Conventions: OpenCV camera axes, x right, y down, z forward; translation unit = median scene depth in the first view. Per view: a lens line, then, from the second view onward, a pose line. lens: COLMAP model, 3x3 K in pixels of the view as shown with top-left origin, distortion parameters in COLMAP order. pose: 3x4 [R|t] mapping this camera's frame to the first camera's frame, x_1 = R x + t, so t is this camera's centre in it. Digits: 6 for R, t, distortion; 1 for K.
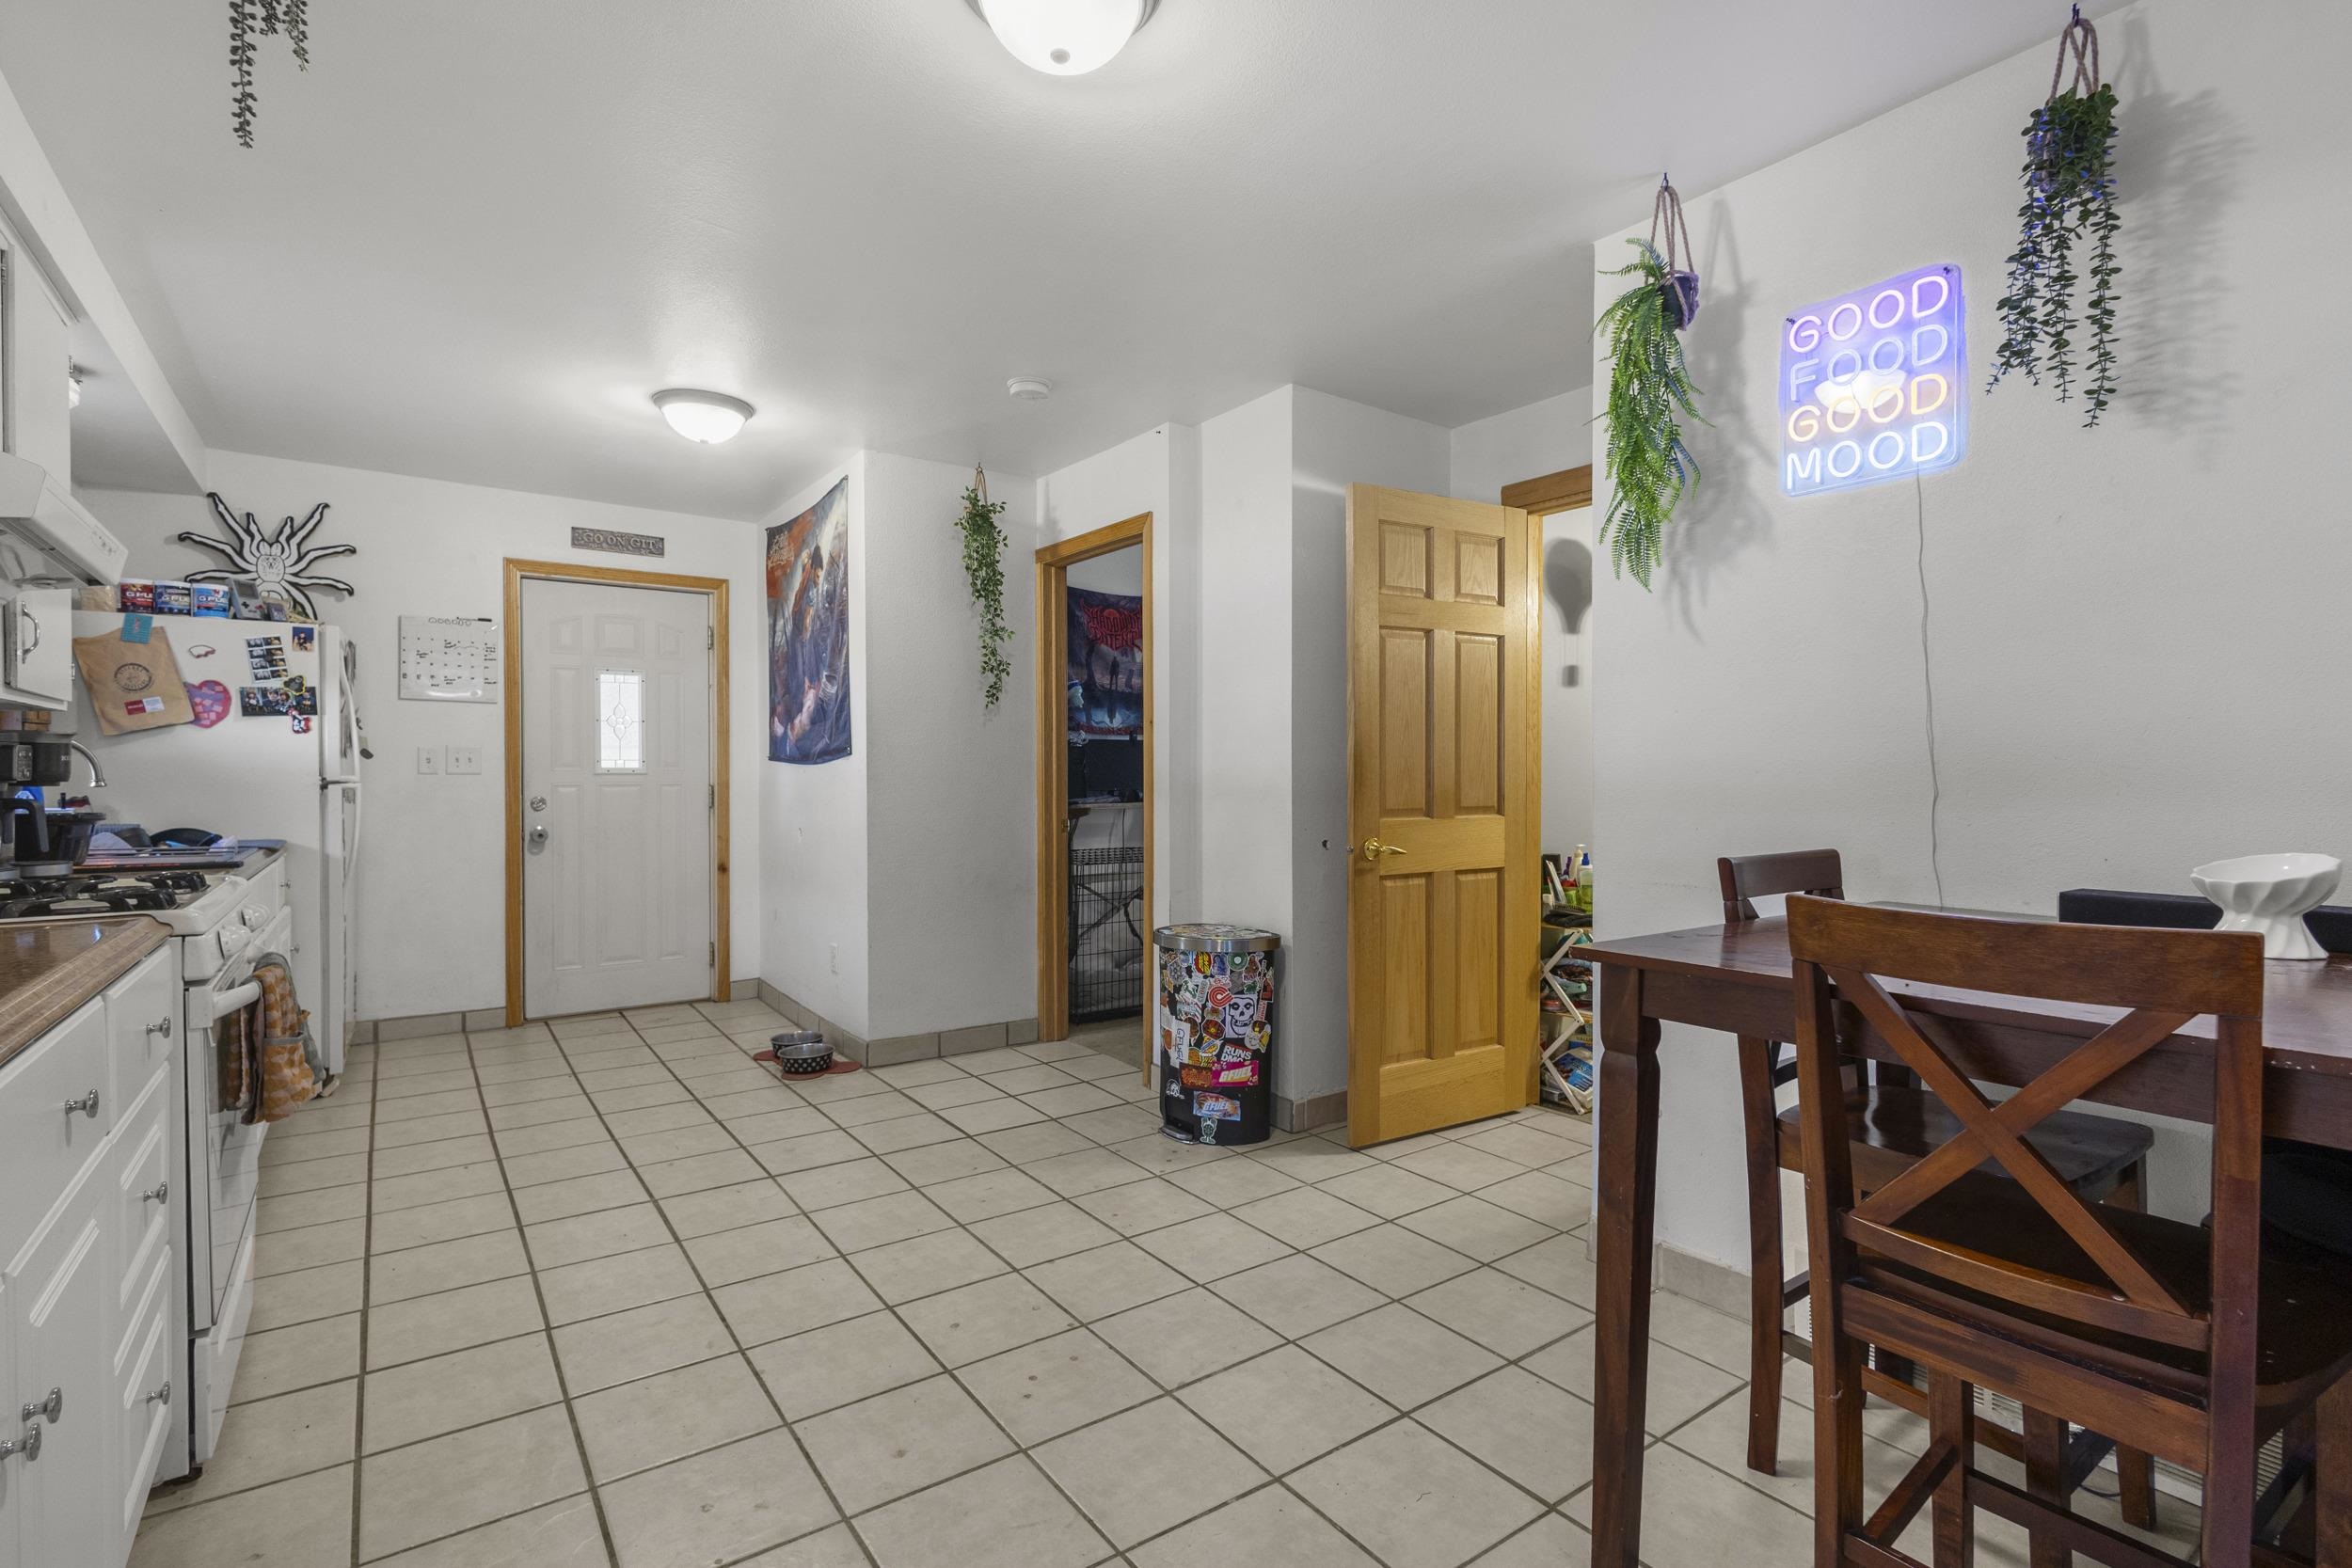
lens RADIAL K [[1105.8, 0, 1183.8], [0, 1105.8, 785.5], [0, 0, 1]] dist [0.003139, -0.000926]
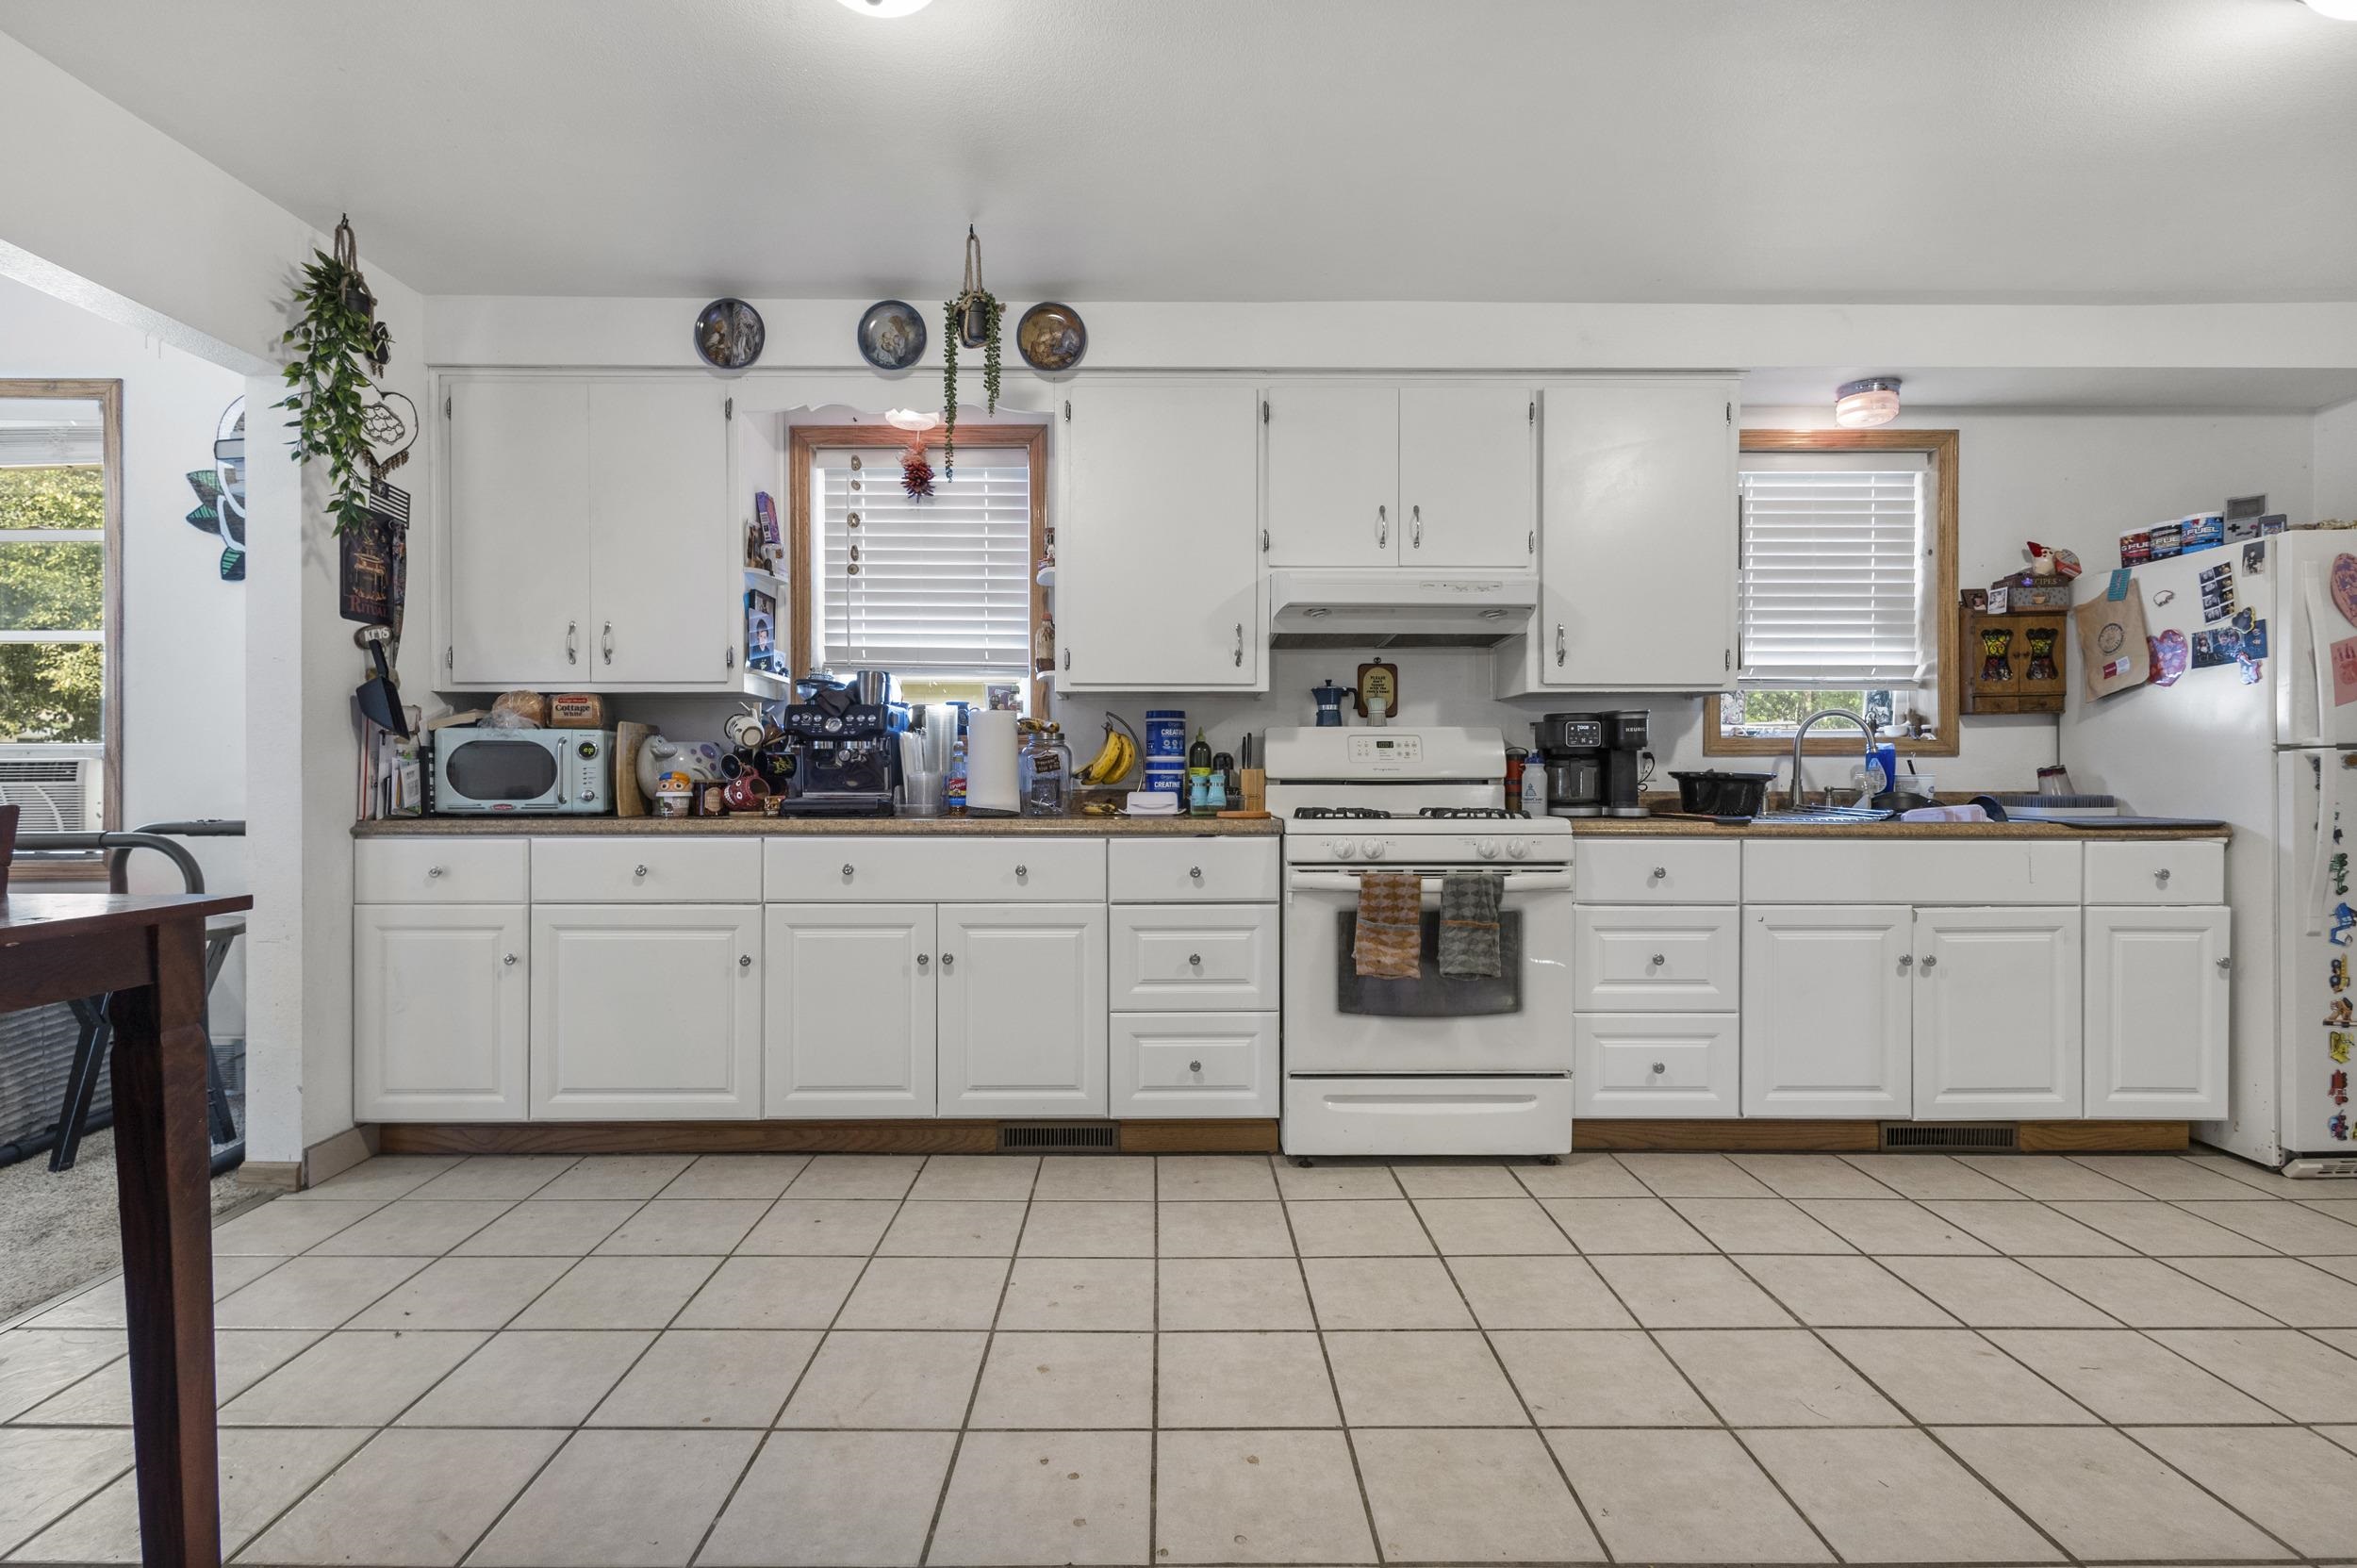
lens RADIAL K [[1170.1, 0, 1211.6], [0, 1170.1, 782.2], [0, 0, 1]] dist [0.003817, 0.000113]
pose [[-0.587626, 0.001246, -0.809132, 0.274431], [-0.007755, 0.999944, 0.007172, 0.020590], [0.809096, 0.010489, -0.587583, 0.897101]]
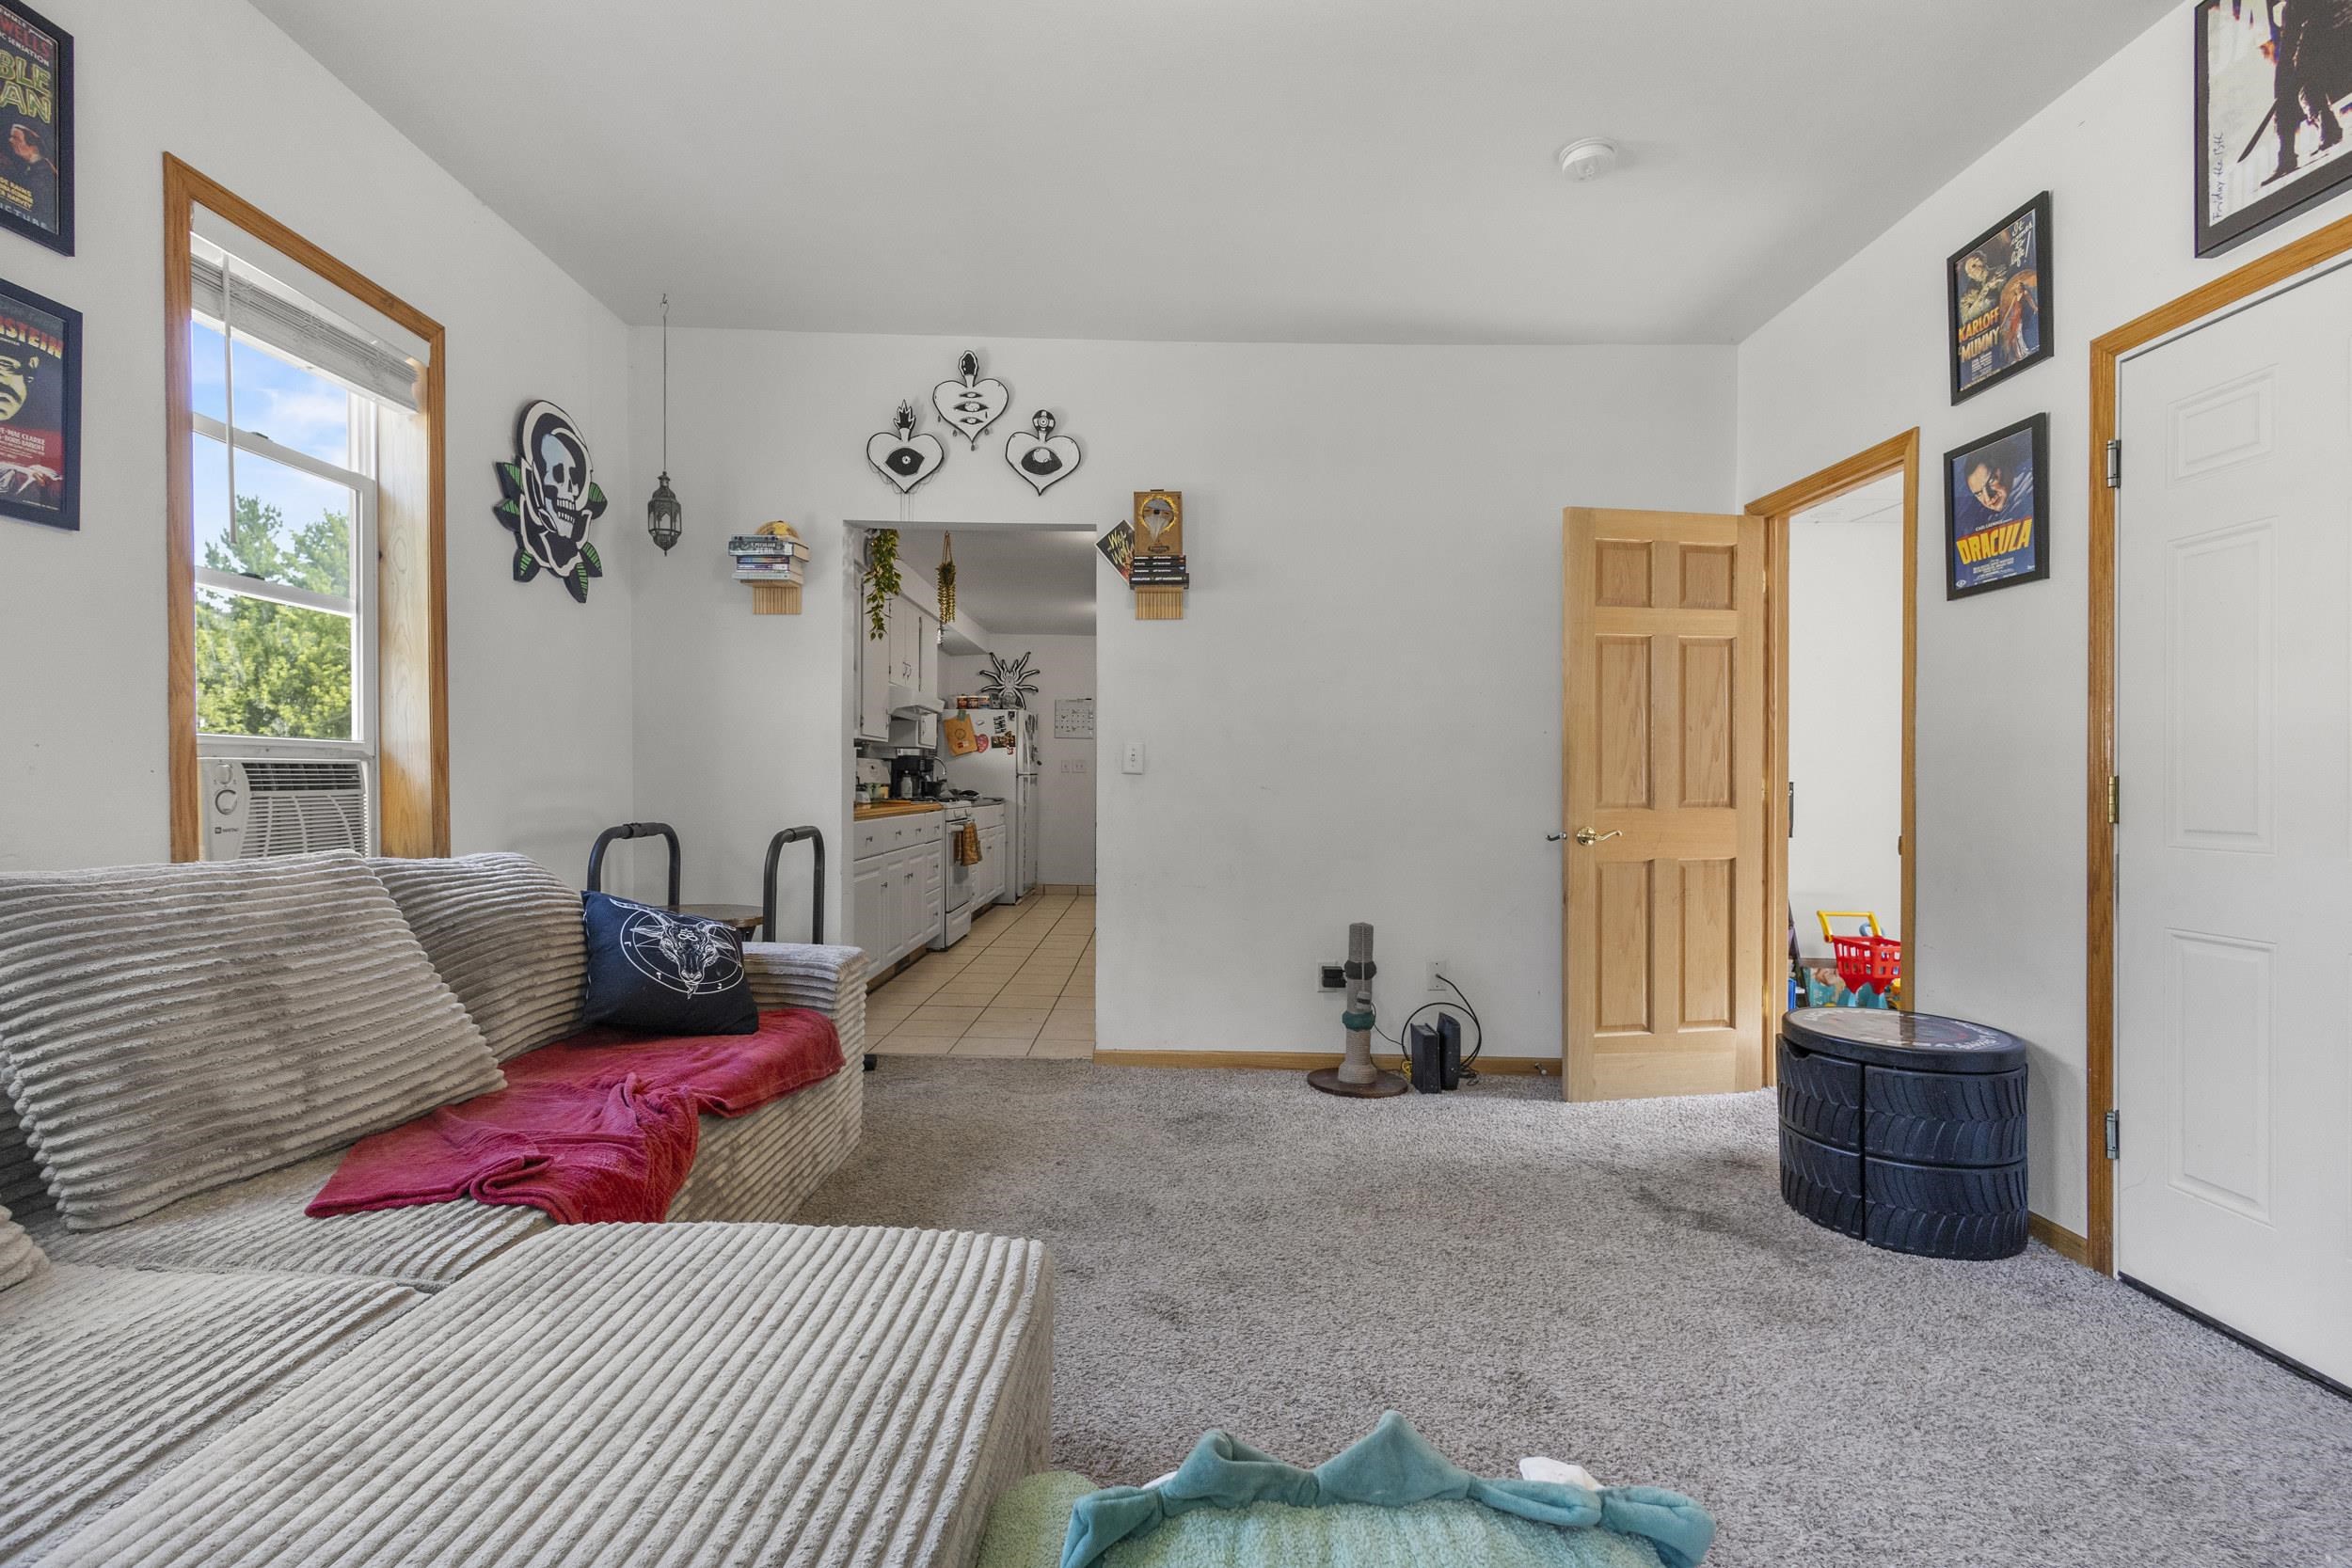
lens RADIAL K [[1105.8, 0, 1183.8], [0, 1105.8, 785.5], [0, 0, 1]] dist [0.003139, -0.000926]
pose [[0.817032, 0.007044, -0.576549, 0.932267], [-0.012095, 0.999915, -0.004925, 0.029365], [0.576465, 0.010997, 0.817048, -0.781345]]
